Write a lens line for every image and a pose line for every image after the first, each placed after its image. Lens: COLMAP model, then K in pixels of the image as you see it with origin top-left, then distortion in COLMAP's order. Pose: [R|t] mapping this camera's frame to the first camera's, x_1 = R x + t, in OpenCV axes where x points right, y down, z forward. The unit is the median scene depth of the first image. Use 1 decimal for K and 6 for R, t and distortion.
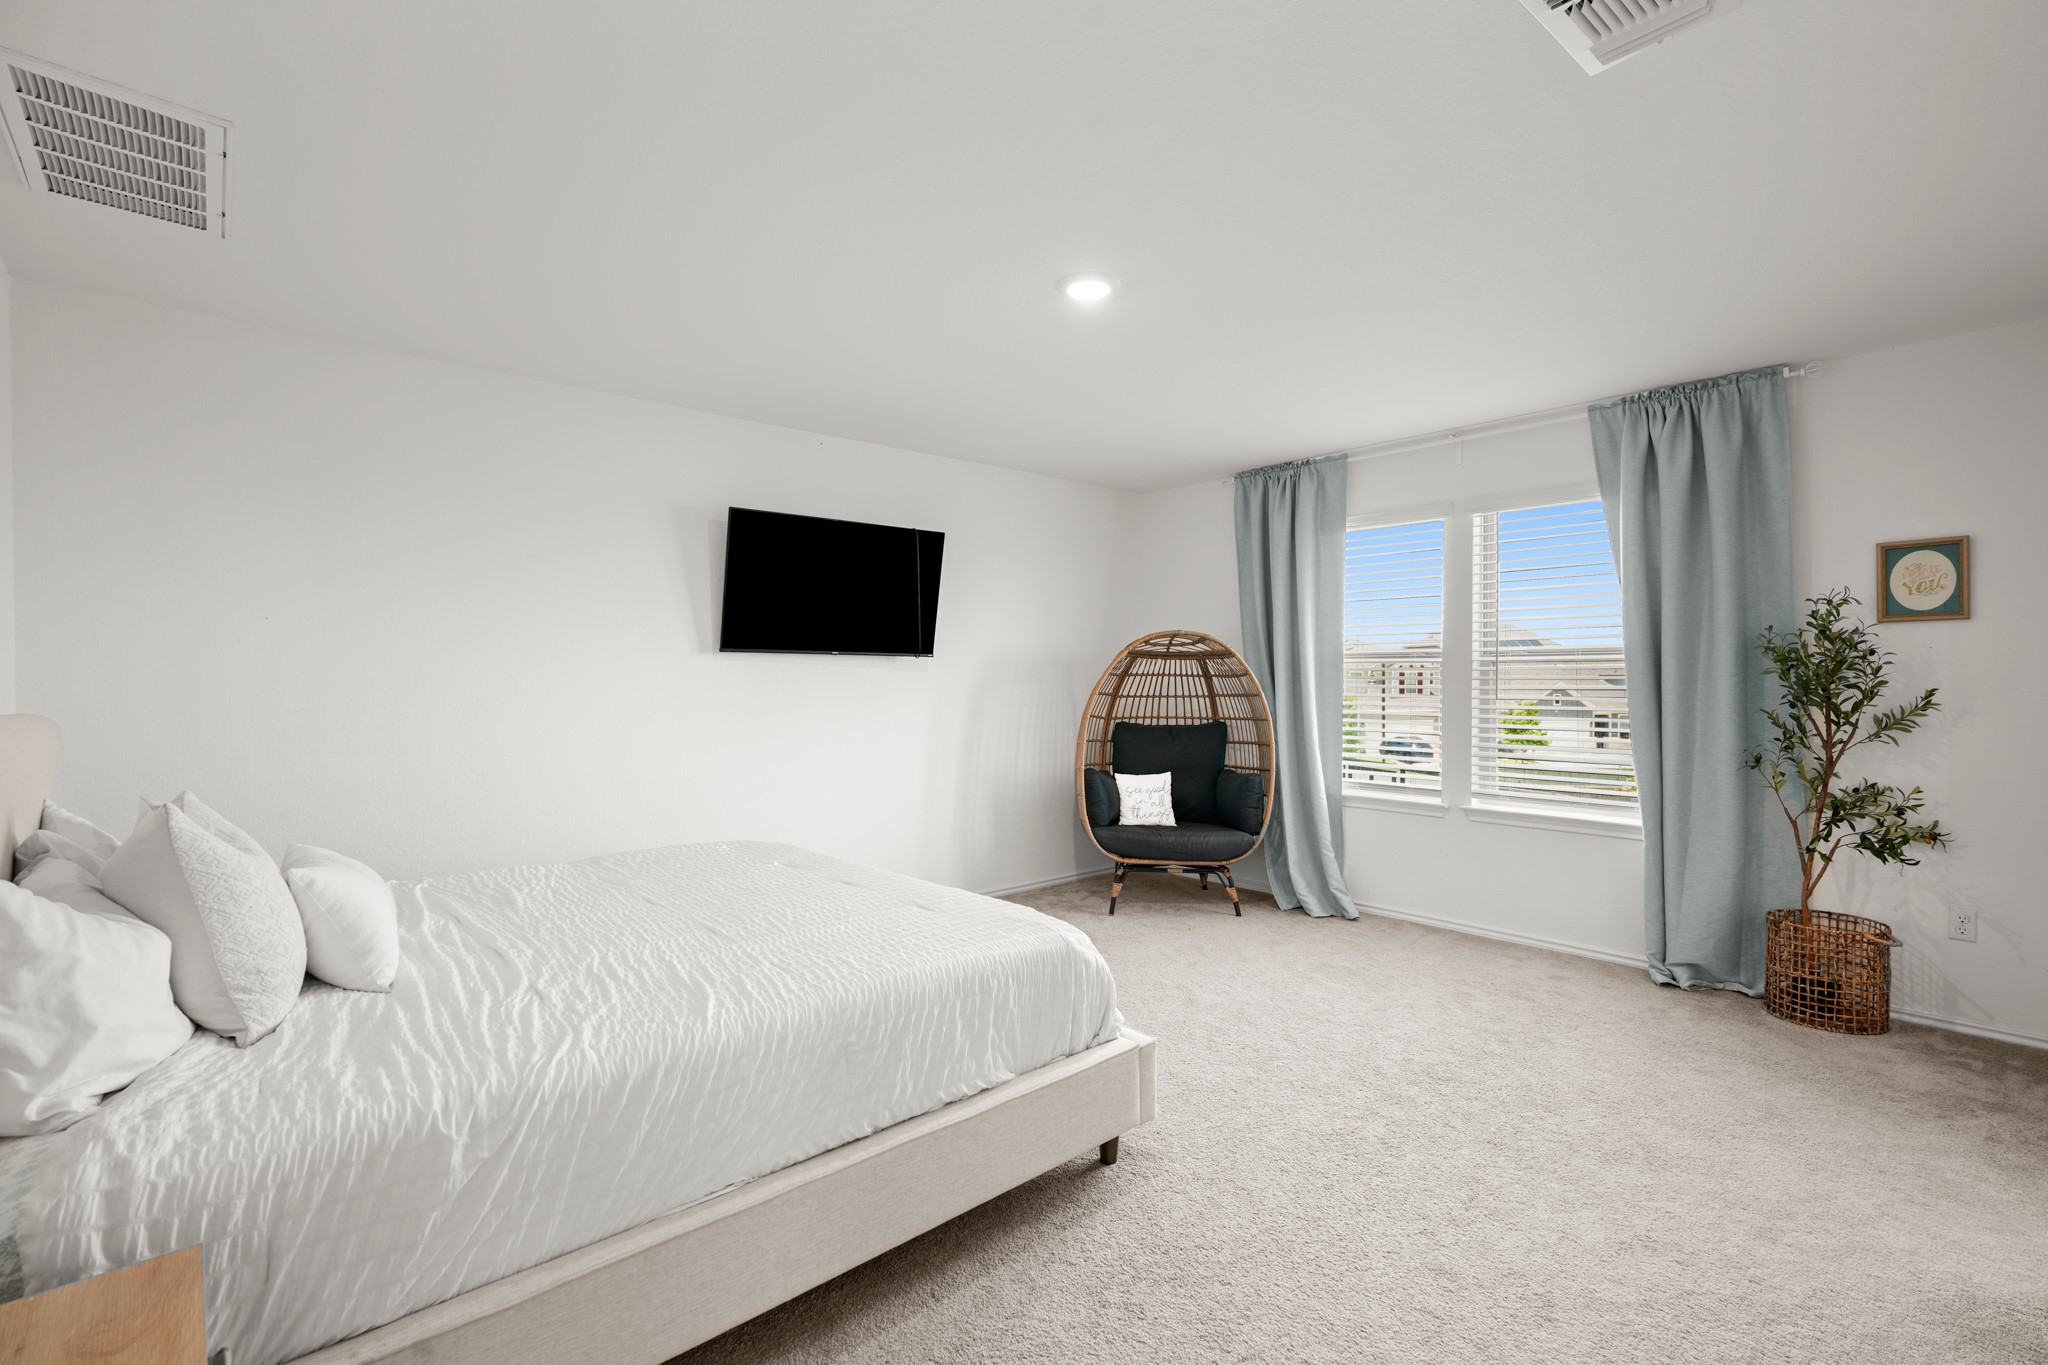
lens RADIAL K [[933.7, 0, 1025.3], [0, 933.7, 684.0], [0, 0, 1]] dist [-0.003054, -0.000196]
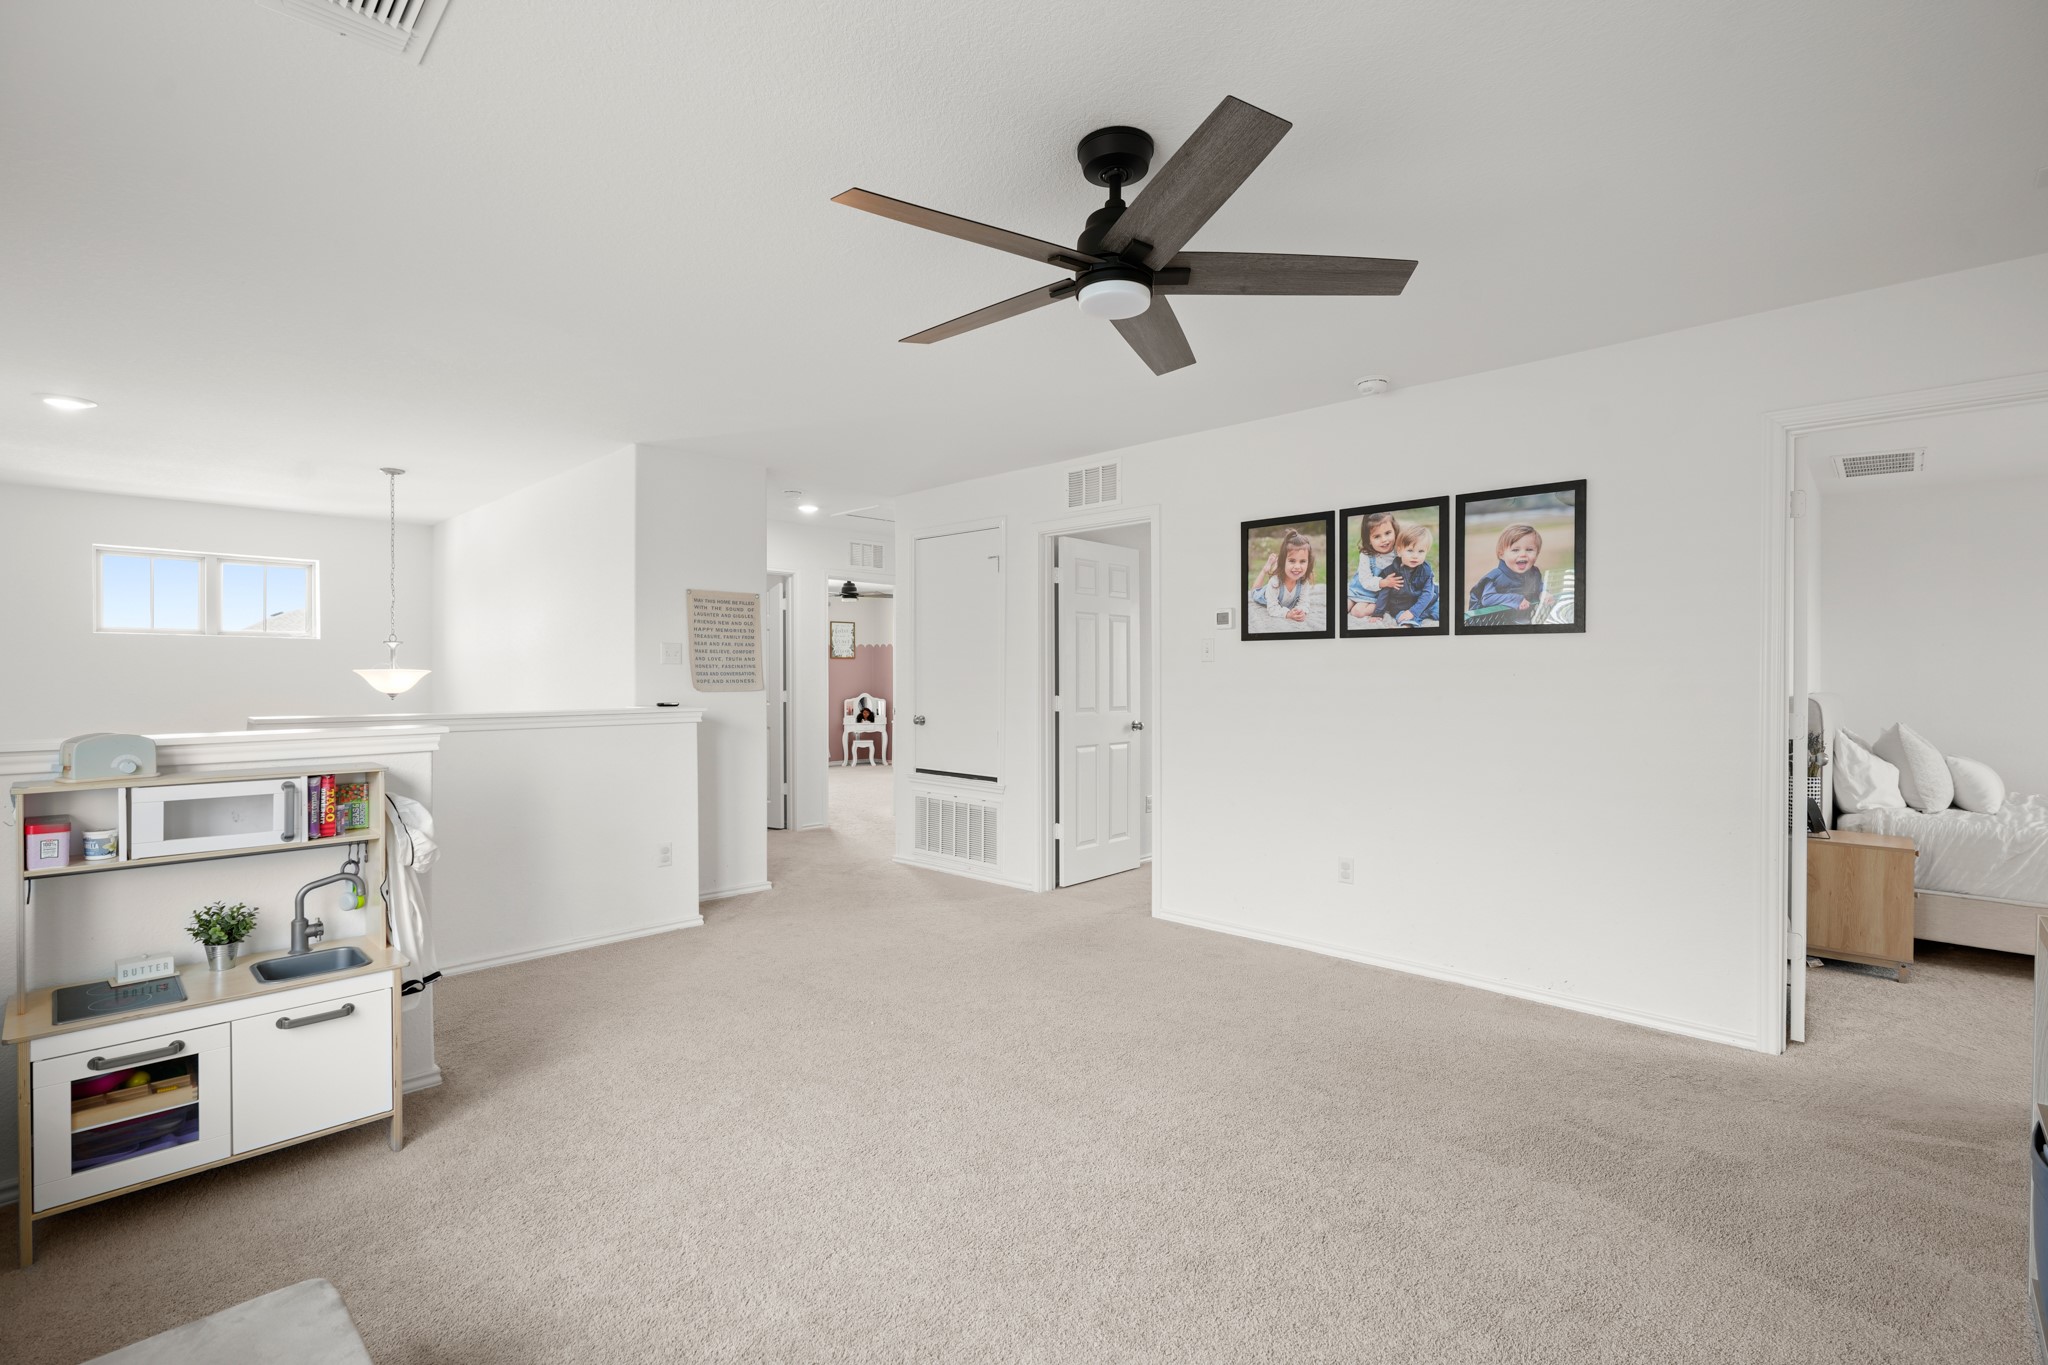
lens RADIAL K [[933.7, 0, 1028.7], [0, 933.7, 688.6], [0, 0, 1]] dist [-0.003054, -0.000196]
pose [[0.104846, 0.020029, -0.994287, 1.393919], [-0.011201, 0.999758, 0.018958, 0.003280], [0.994425, 0.009150, 0.105045, -1.667097]]
